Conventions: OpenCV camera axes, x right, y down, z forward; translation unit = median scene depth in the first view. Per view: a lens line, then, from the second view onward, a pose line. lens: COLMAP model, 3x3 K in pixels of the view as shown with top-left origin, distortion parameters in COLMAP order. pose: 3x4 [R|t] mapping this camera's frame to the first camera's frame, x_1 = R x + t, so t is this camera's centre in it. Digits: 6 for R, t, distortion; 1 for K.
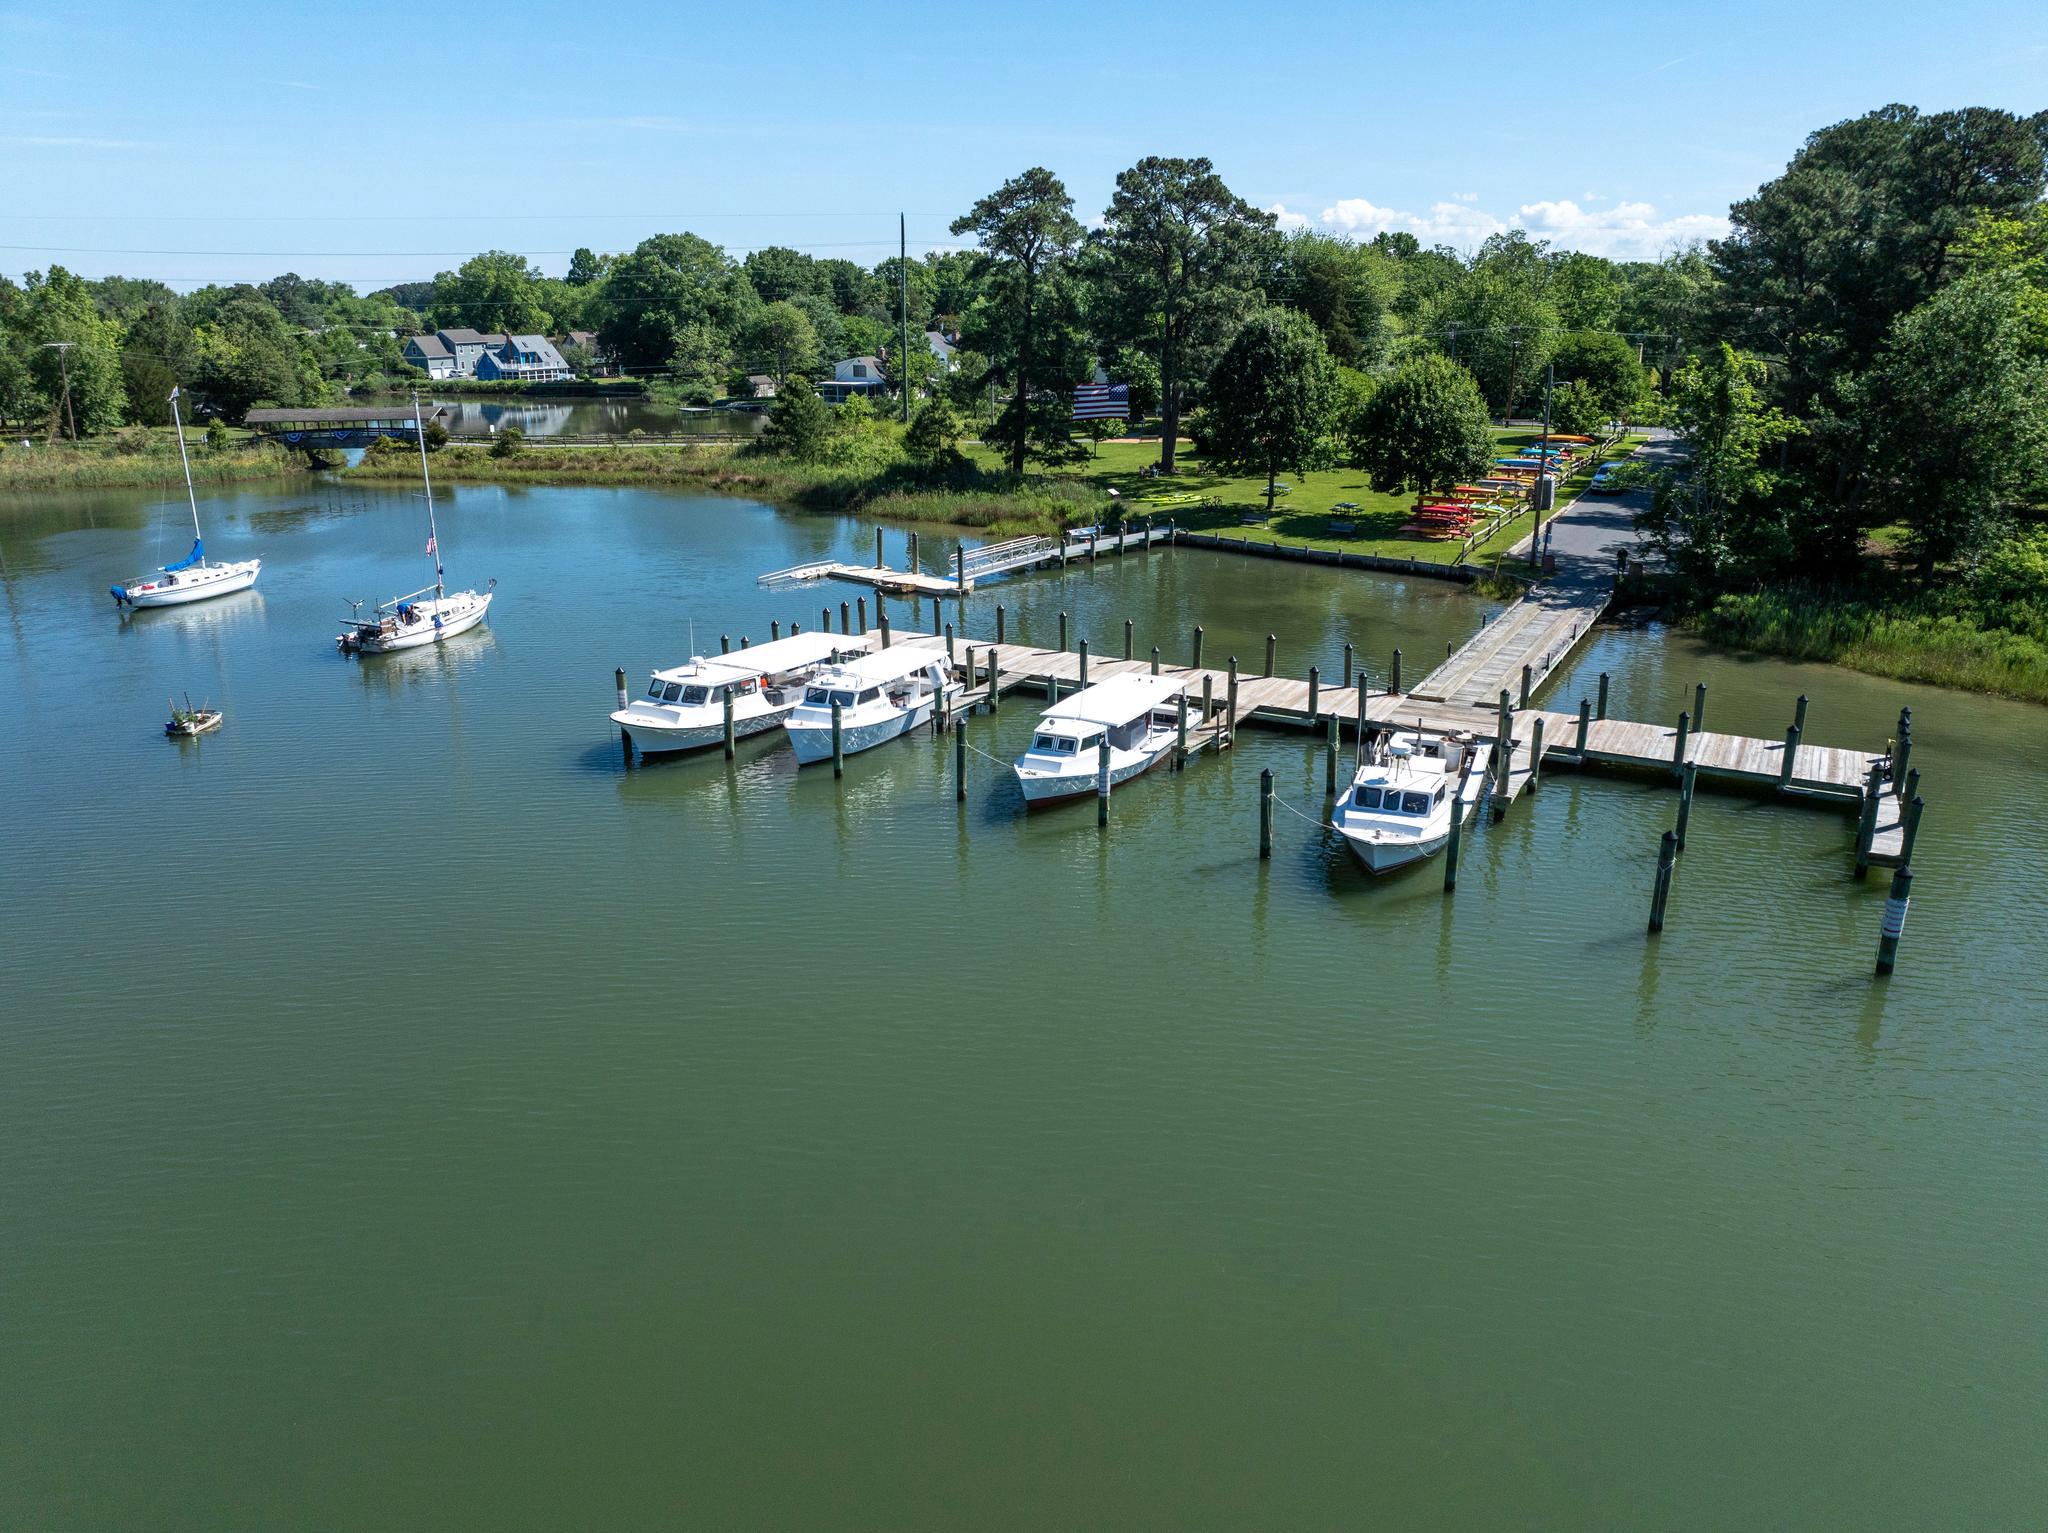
lens RADIAL K [[1429.7, 0, 1024.0], [0, 1429.7, 766.5], [0, 0, 1]] dist [-0.040970, 0.000114]
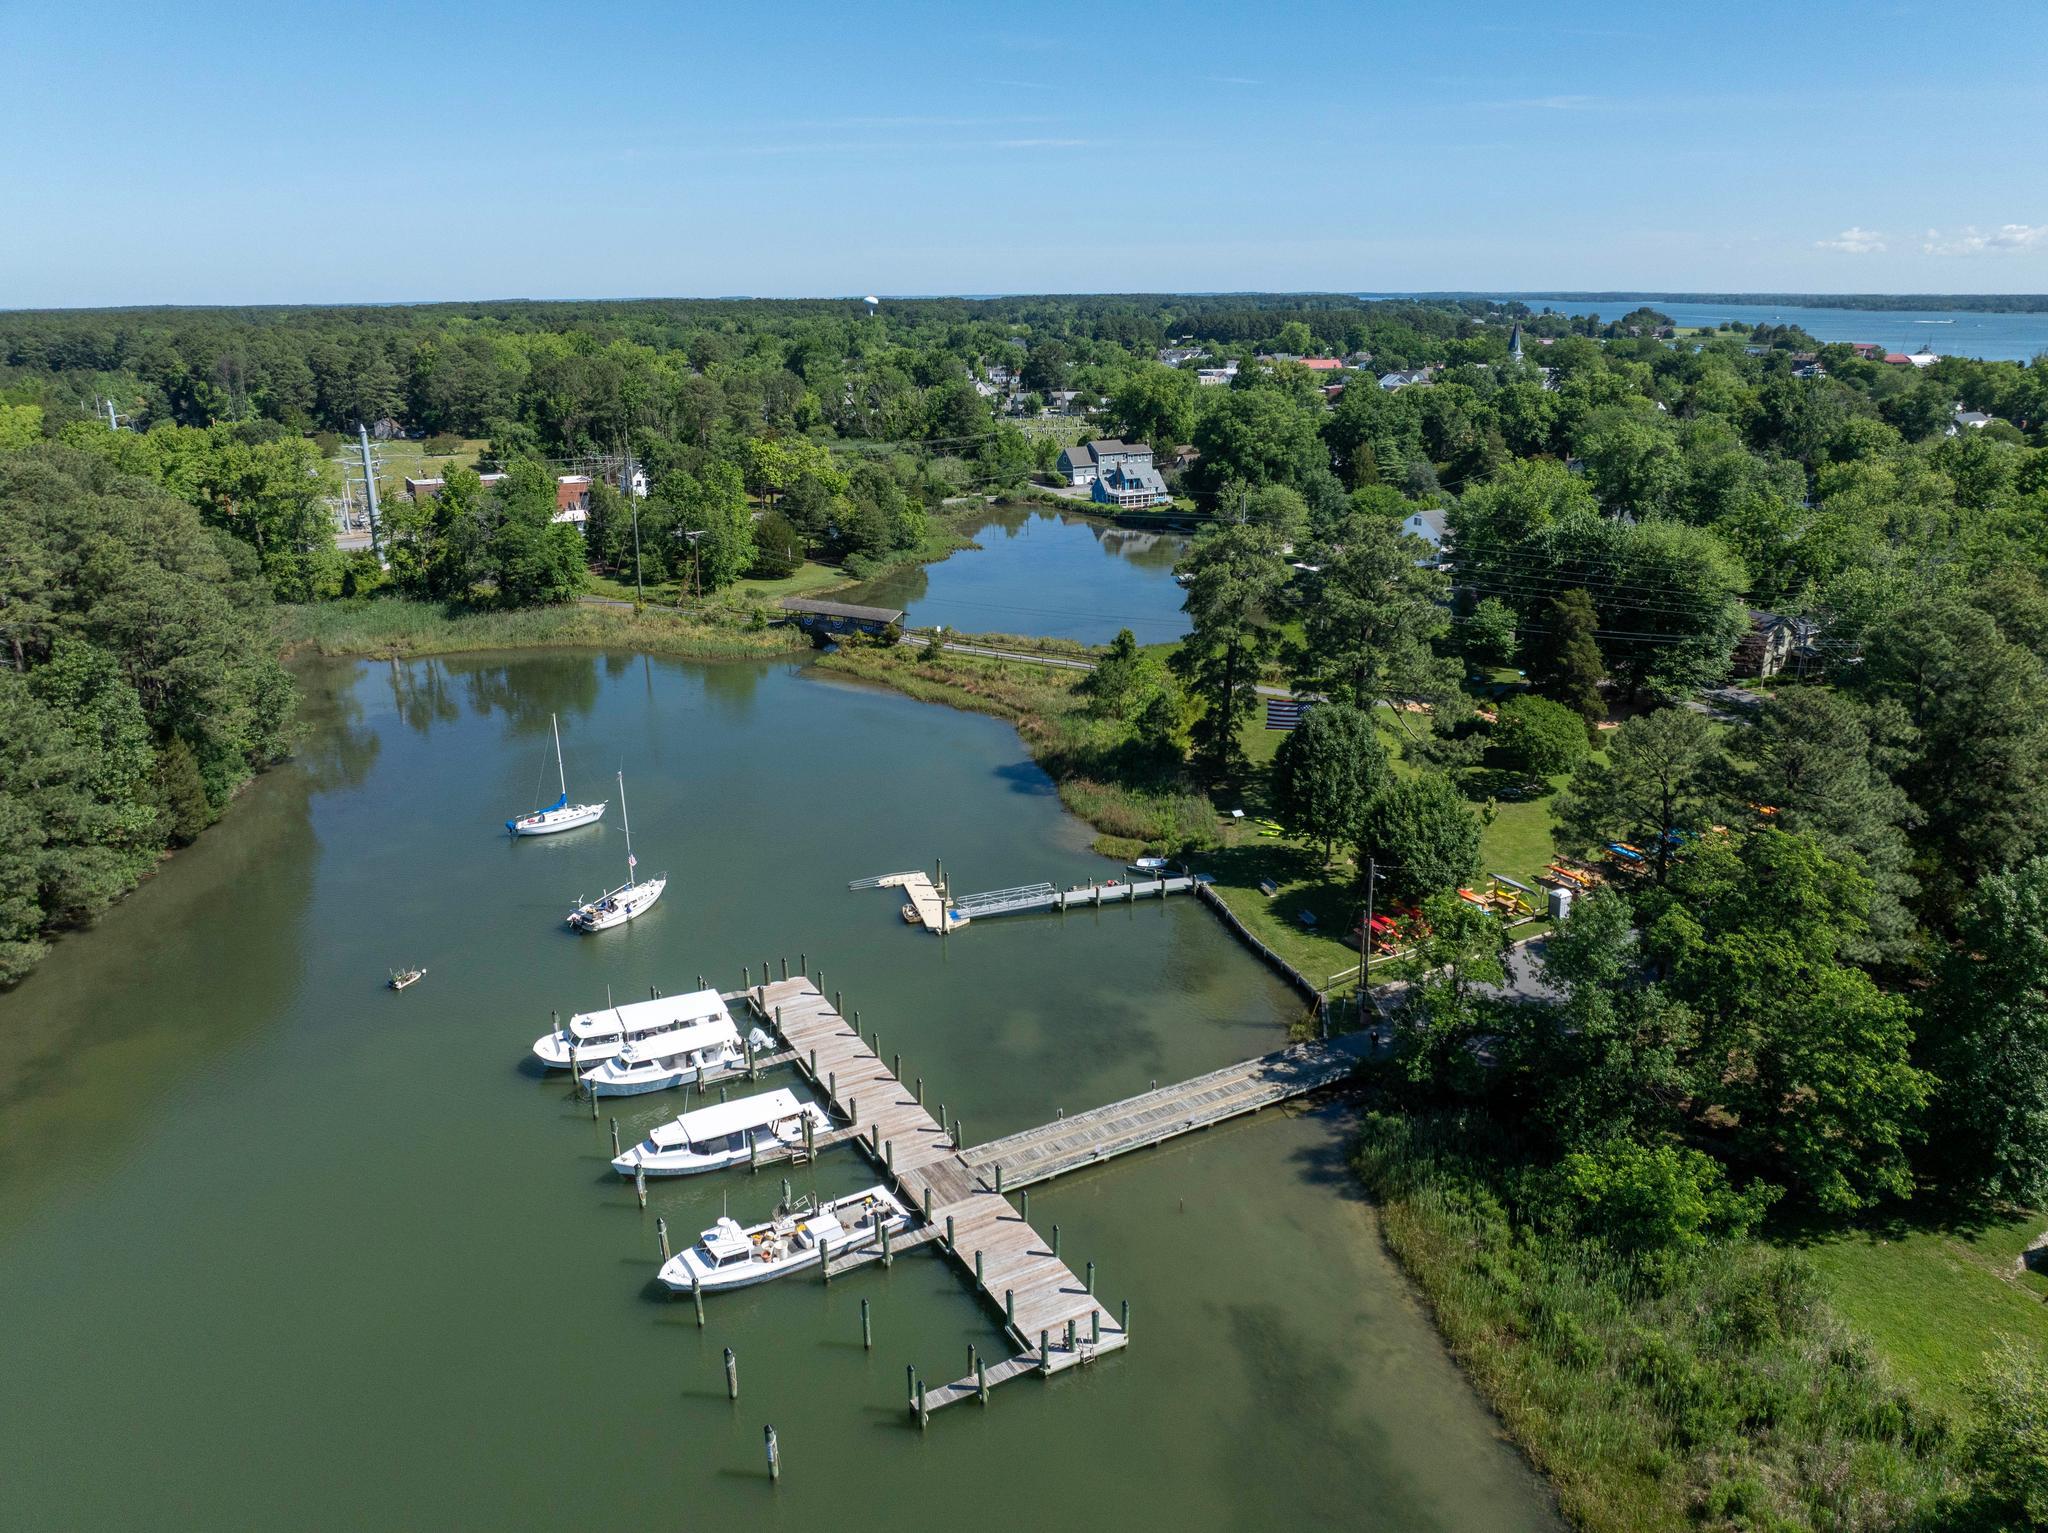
lens RADIAL K [[1429.7, 0, 1024.0], [0, 1429.7, 766.5], [0, 0, 1]] dist [-0.040970, 0.000114]
pose [[0.851135, 0.161104, -0.499615, 0.497185], [-0.158591, 0.986185, 0.047828, -0.259669], [0.500418, 0.038526, 0.864926, -0.113212]]
